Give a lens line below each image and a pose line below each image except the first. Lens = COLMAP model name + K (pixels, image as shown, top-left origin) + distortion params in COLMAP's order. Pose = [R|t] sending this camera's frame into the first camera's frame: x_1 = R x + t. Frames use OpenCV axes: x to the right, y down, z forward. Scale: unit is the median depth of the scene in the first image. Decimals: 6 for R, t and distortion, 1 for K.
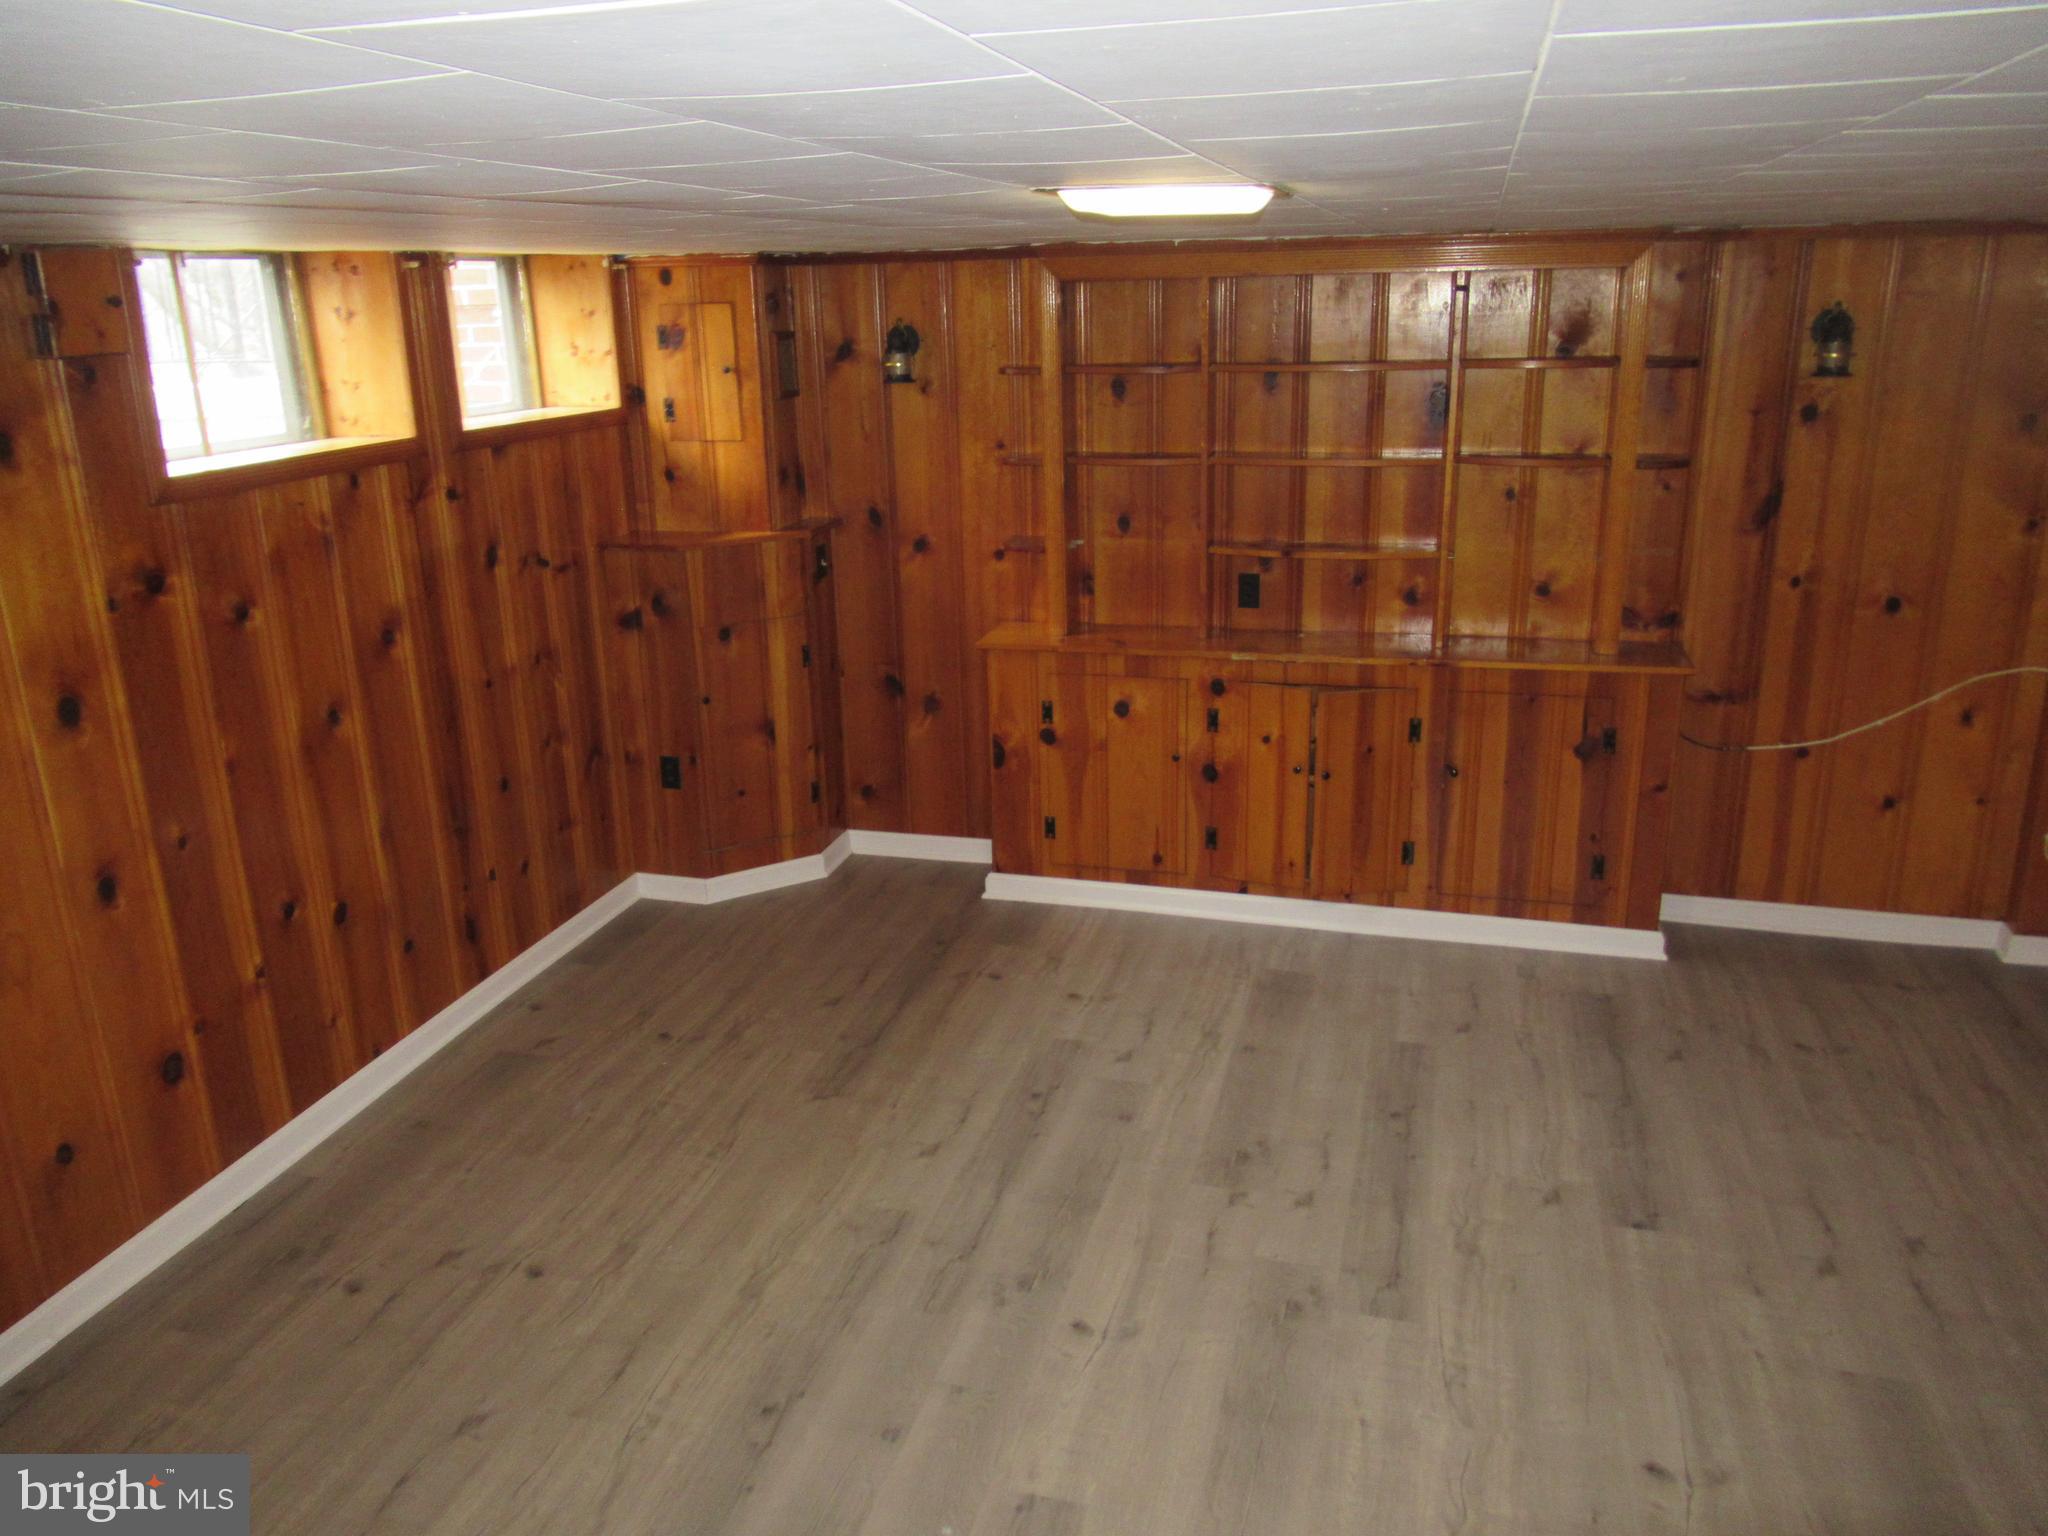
lens RADIAL K [[1530.5, 0, 1020.0], [0, 1530.5, 767.2], [0, 0, 1]] dist [-0.001369, 0.001860]
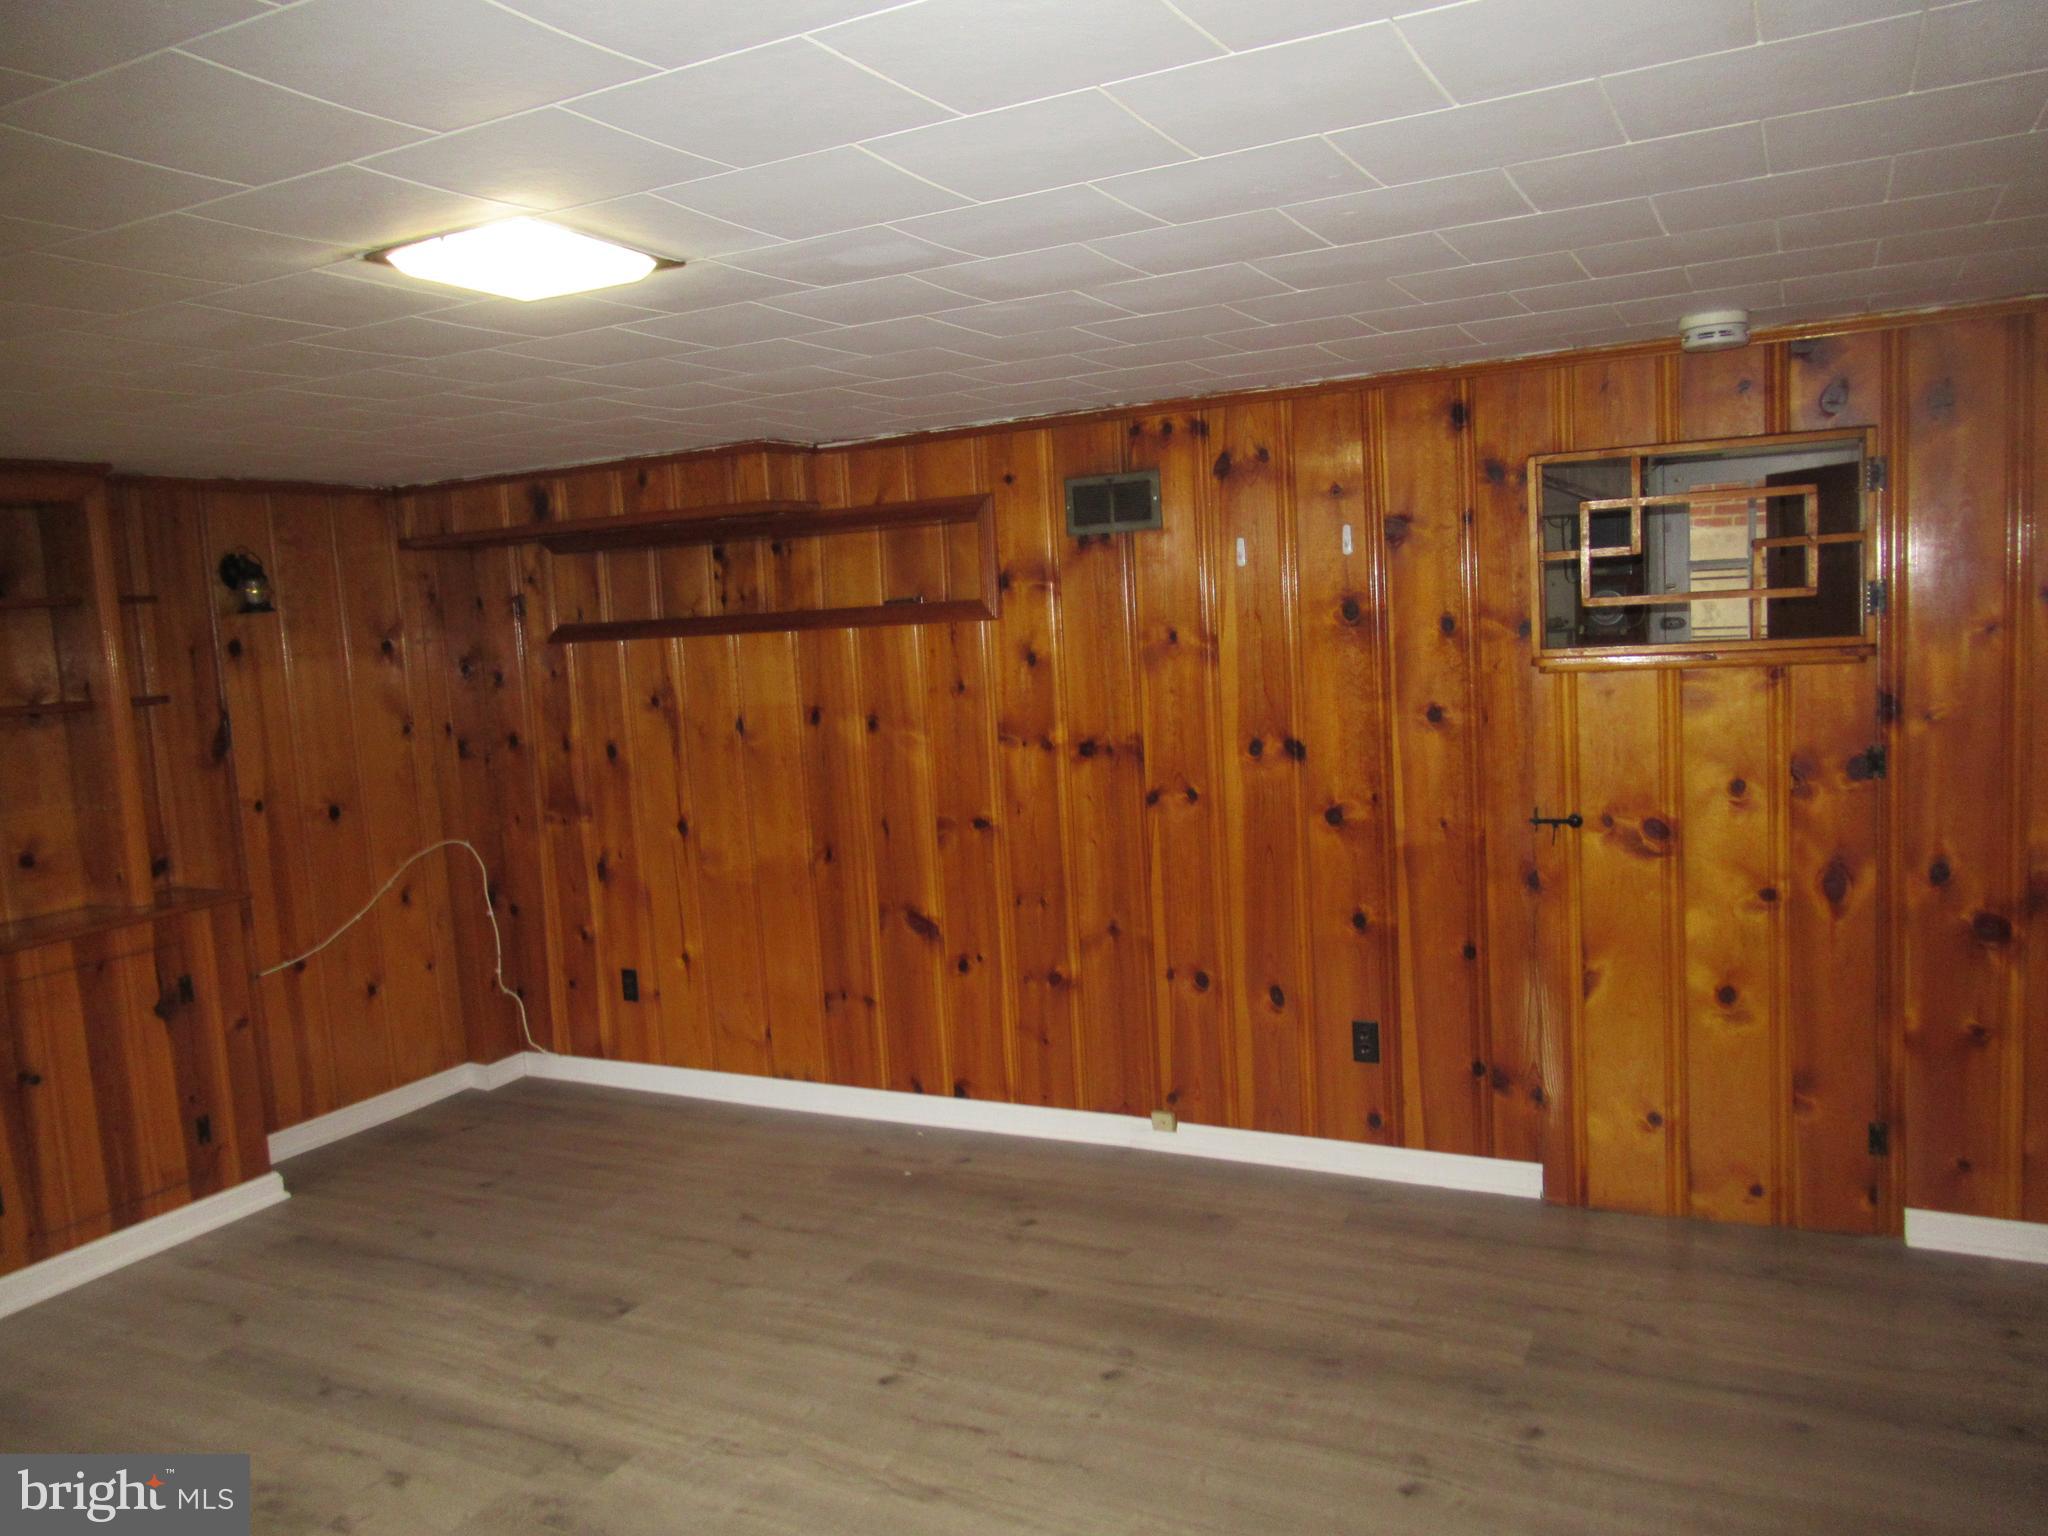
lens RADIAL K [[1530.5, 0, 1013.1], [0, 1530.5, 775.2], [0, 0, 1]] dist [-0.001369, 0.001860]
pose [[0.210174, -0.098259, 0.972714, -0.392488], [0.346090, 0.937989, 0.019971, 0.015822], [-0.914357, 0.332449, 0.231147, 0.276257]]
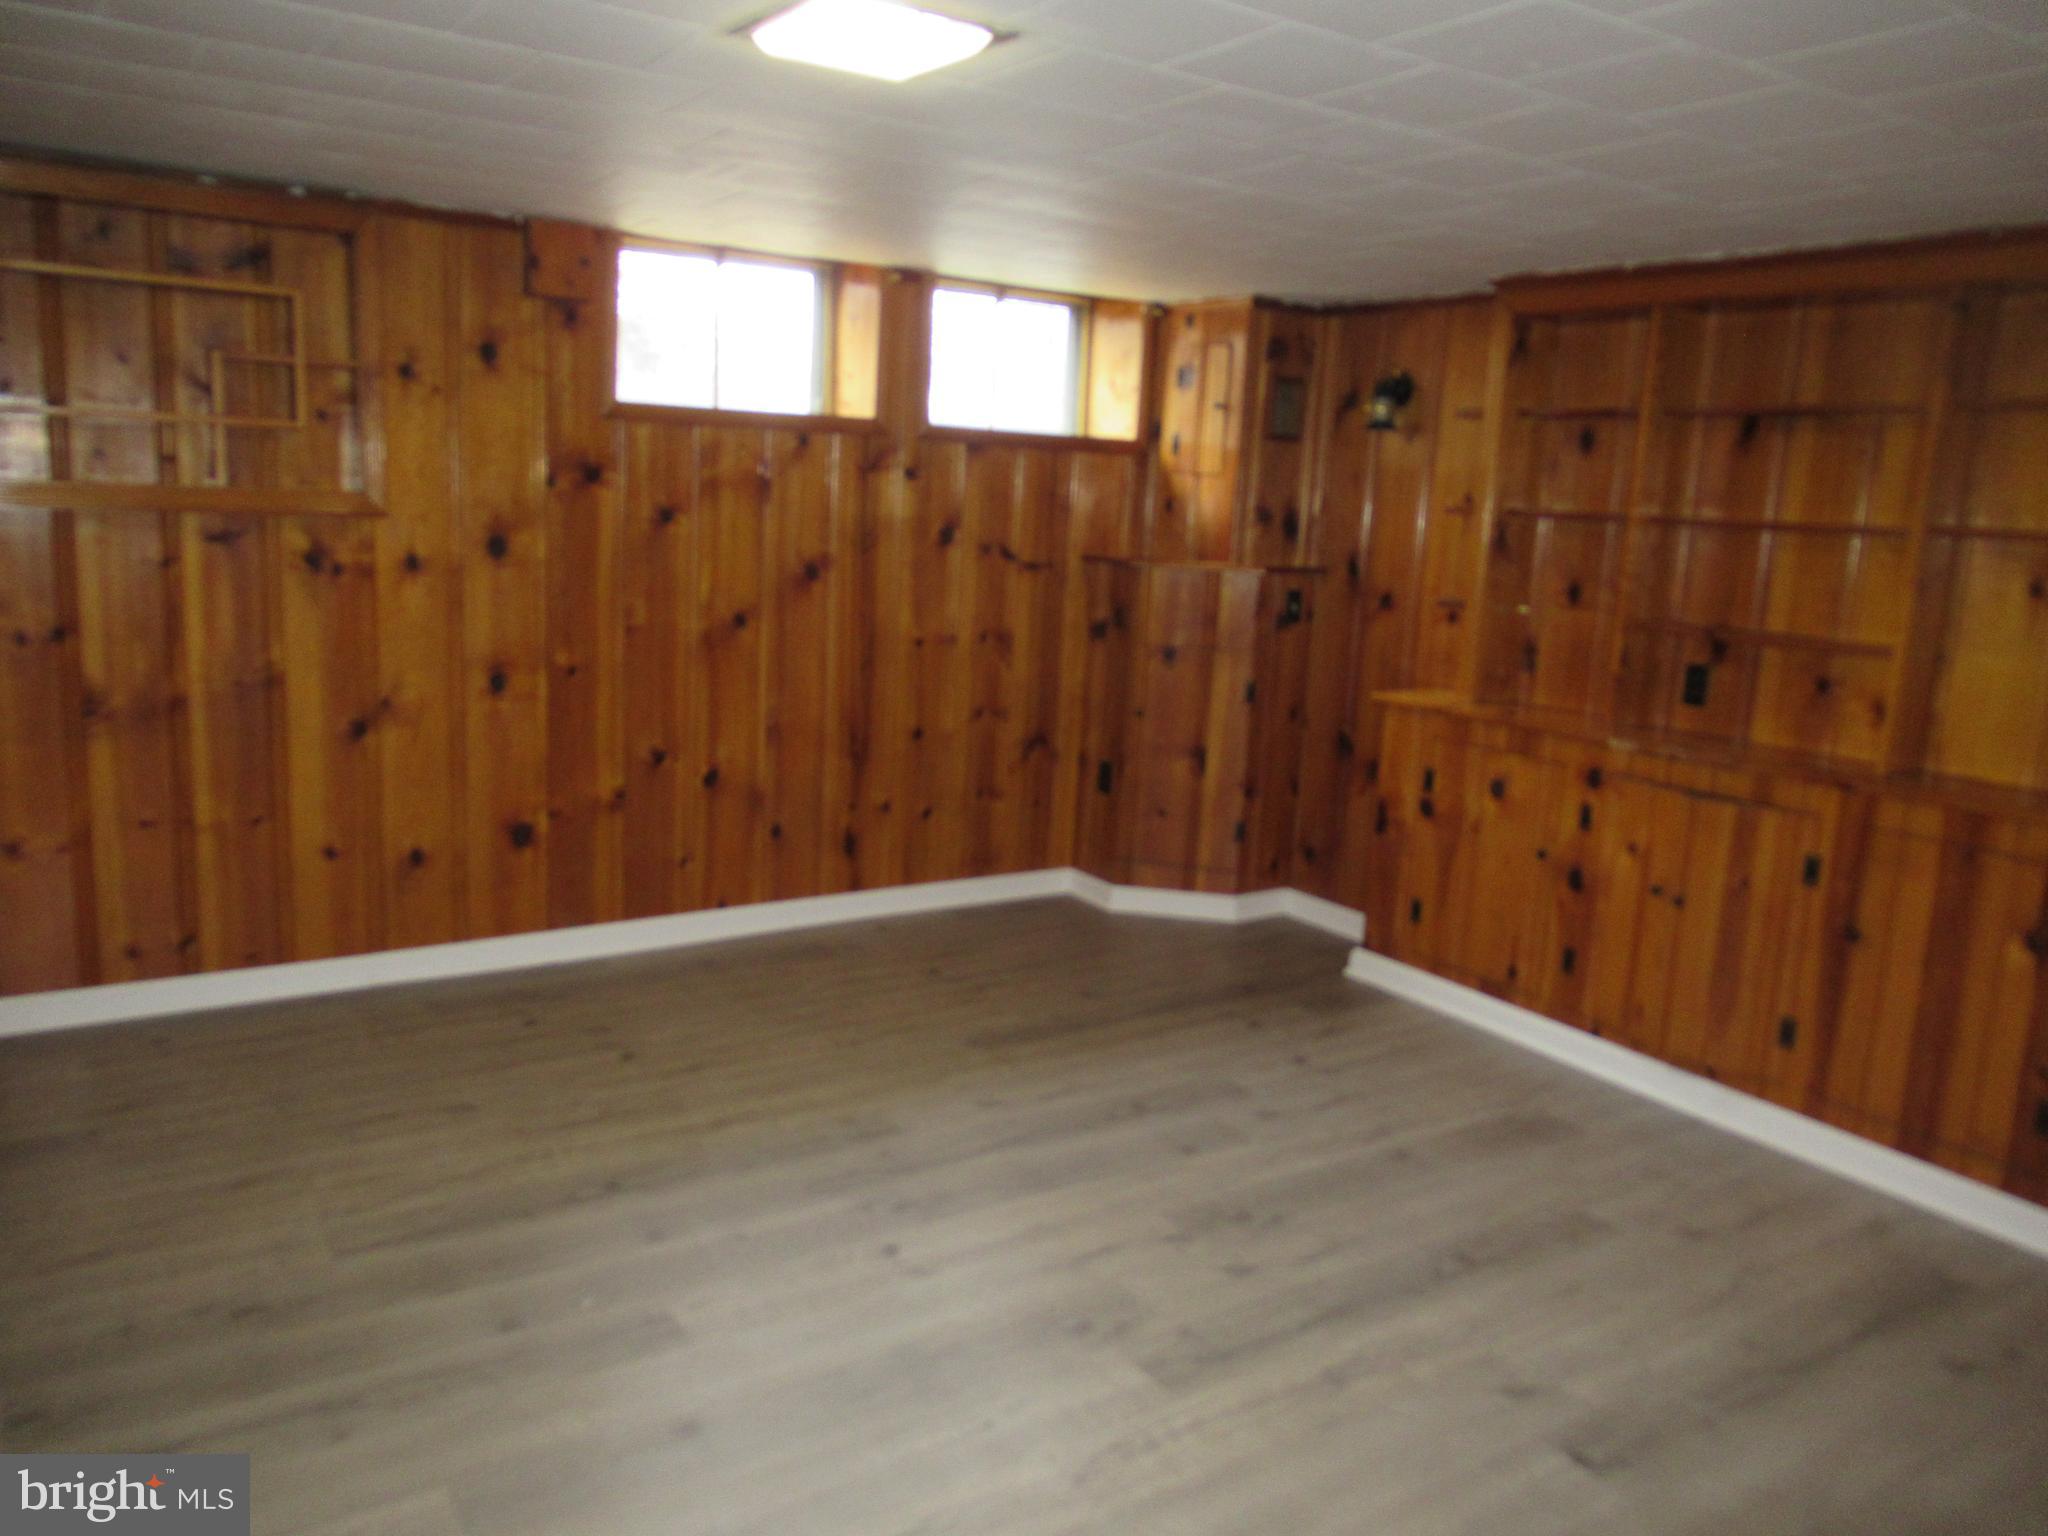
lens RADIAL K [[1530.5, 0, 1027.7], [0, 1530.5, 766.4], [0, 0, 1]] dist [-0.001369, 0.001860]
pose [[0.759395, 0.177238, -0.626023, 0.435081], [-0.259063, 0.964988, -0.041050, 0.059292], [0.596829, 0.193352, 0.778723, 0.160894]]
